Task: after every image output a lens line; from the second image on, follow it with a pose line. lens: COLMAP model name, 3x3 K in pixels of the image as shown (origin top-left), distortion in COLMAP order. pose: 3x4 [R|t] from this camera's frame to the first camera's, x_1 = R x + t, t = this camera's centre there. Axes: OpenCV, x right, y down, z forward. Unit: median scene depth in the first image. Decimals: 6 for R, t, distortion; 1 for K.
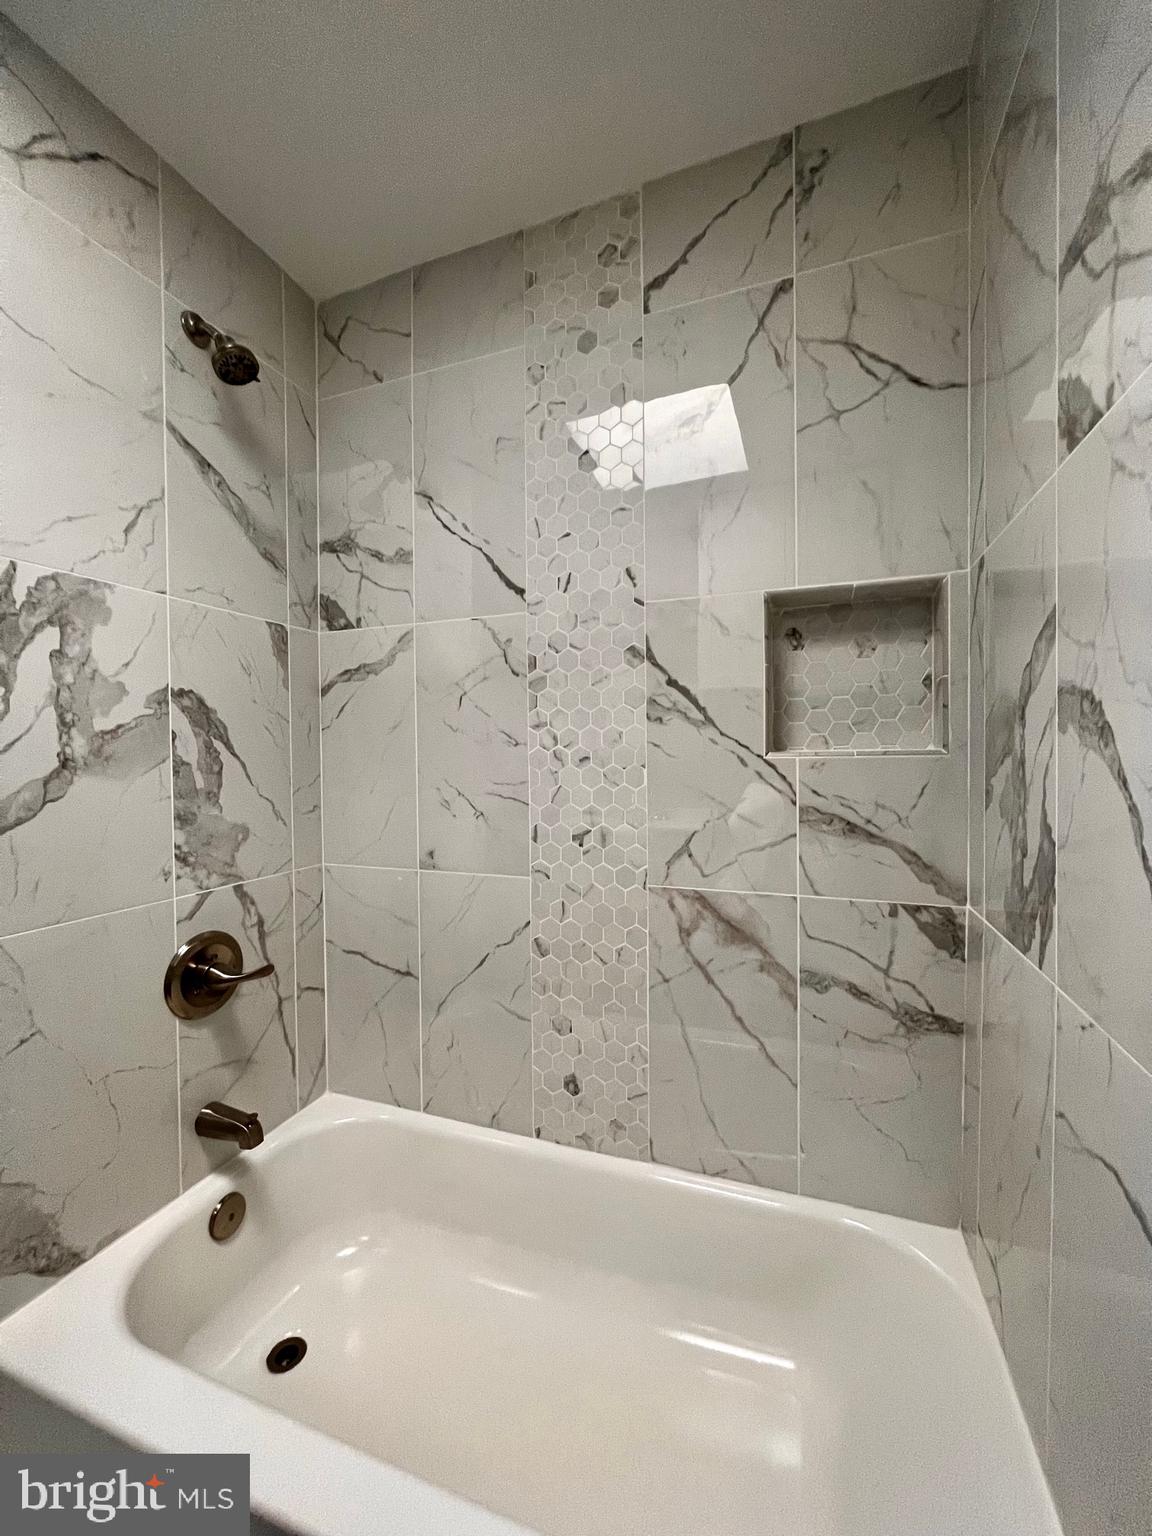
lens RADIAL K [[614.7, 0, 586.2], [0, 614.7, 766.0], [0, 0, 1]] dist [0.000963, -0.000664]
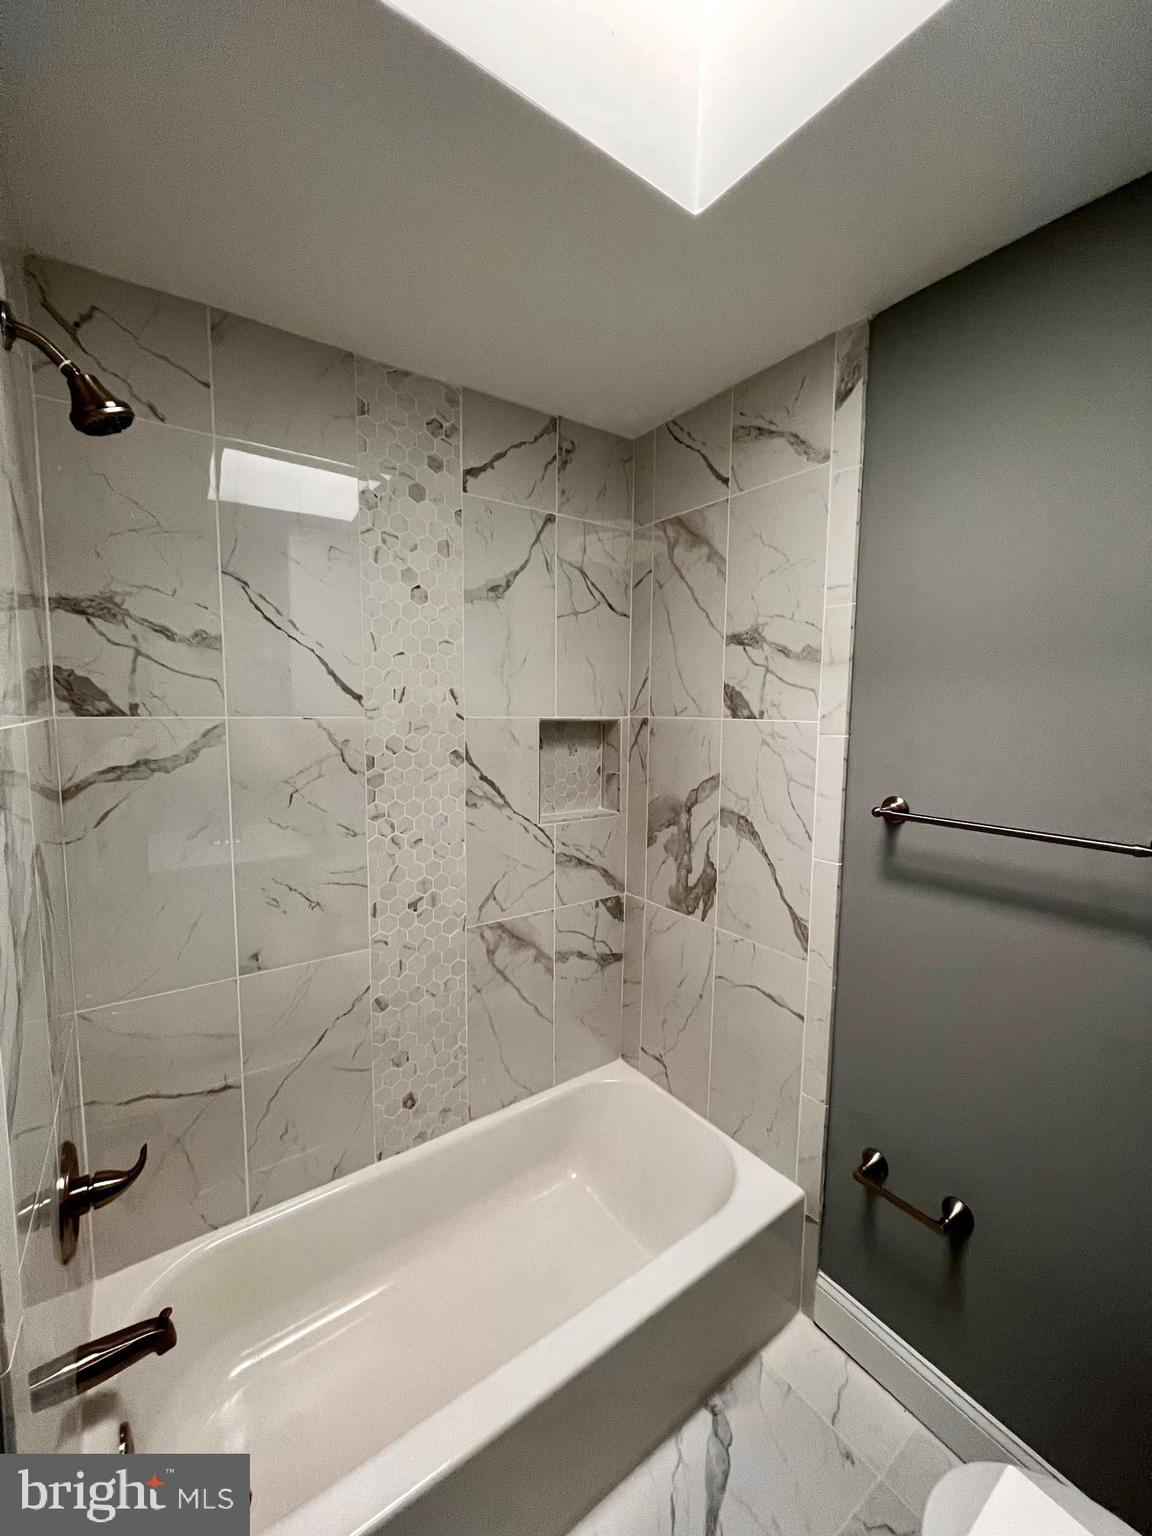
lens RADIAL K [[614.5, 0, 581.6], [0, 614.5, 766.0], [0, 0, 1]] dist [0.001001, 0.000071]
pose [[0.560798, -0.064241, 0.825457, -0.871845], [-0.002579, 0.996845, 0.079331, -0.273395], [-0.827949, -0.046617, 0.558863, 0.057141]]
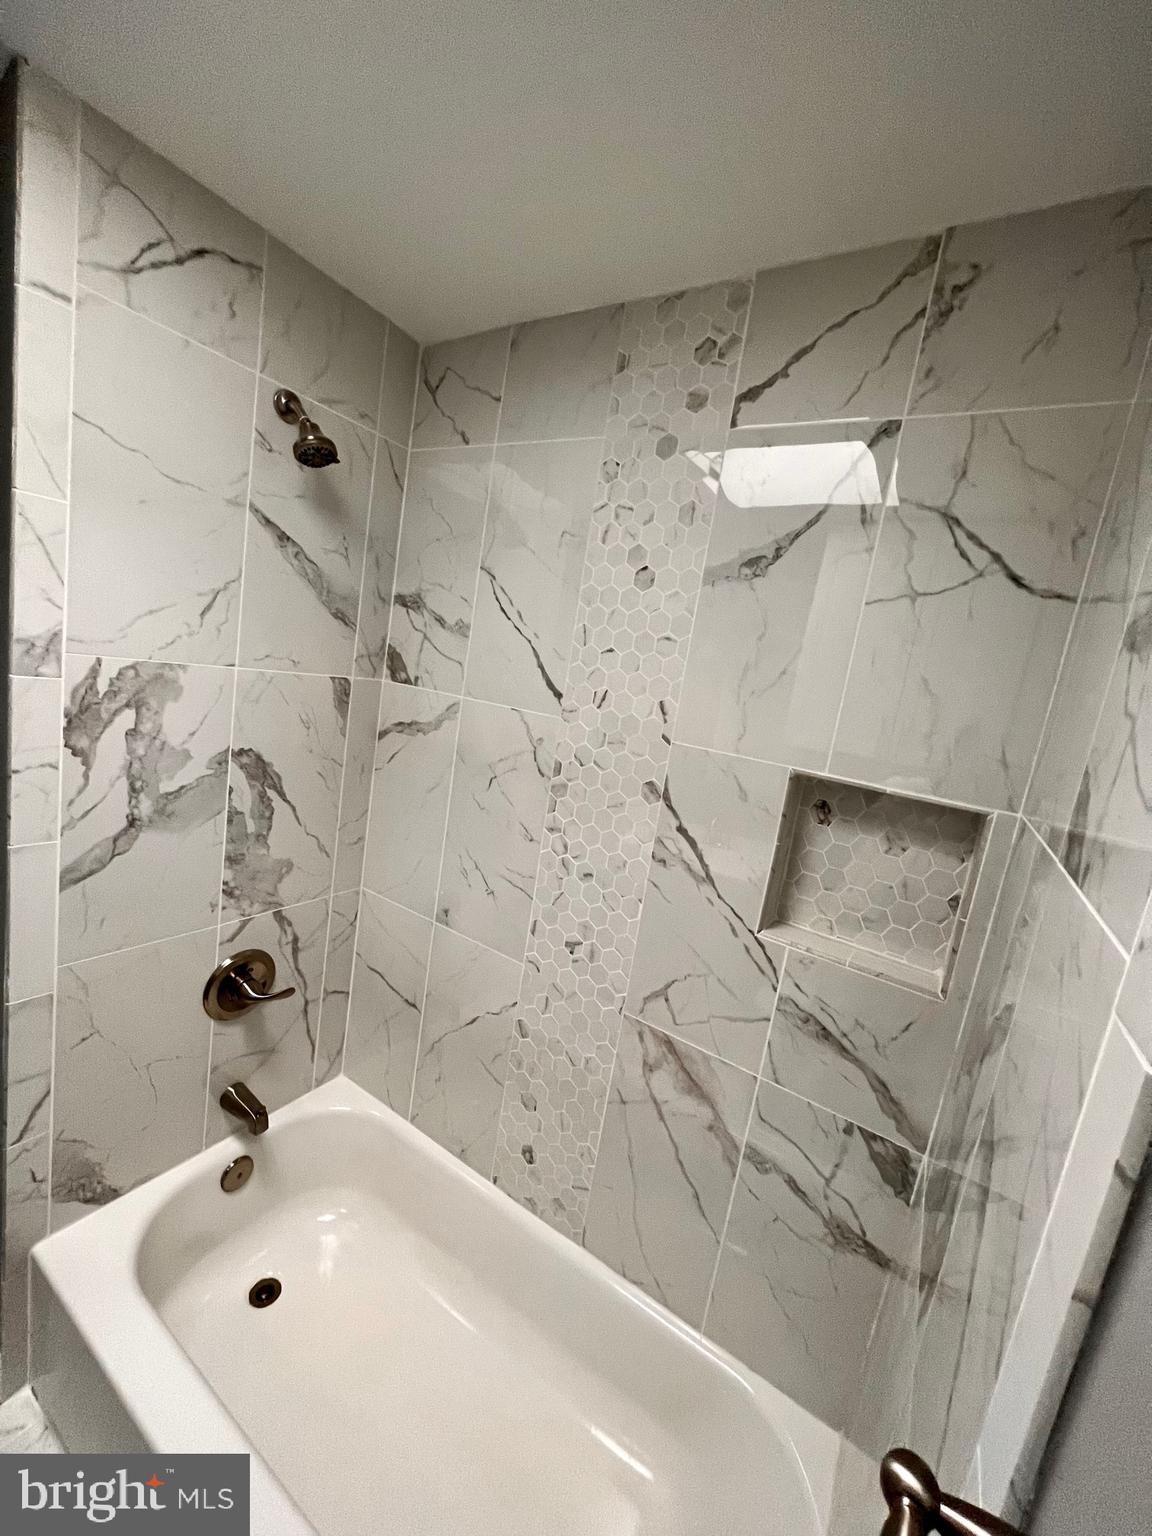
lens RADIAL K [[614.7, 0, 585.6], [0, 614.7, 766.4], [0, 0, 1]] dist [0.000963, -0.000664]
pose [[0.964843, 0.192657, -0.178777, 0.148340], [-0.169105, 0.975765, 0.138878, -0.346892], [0.201200, -0.103763, 0.974039, 0.032145]]
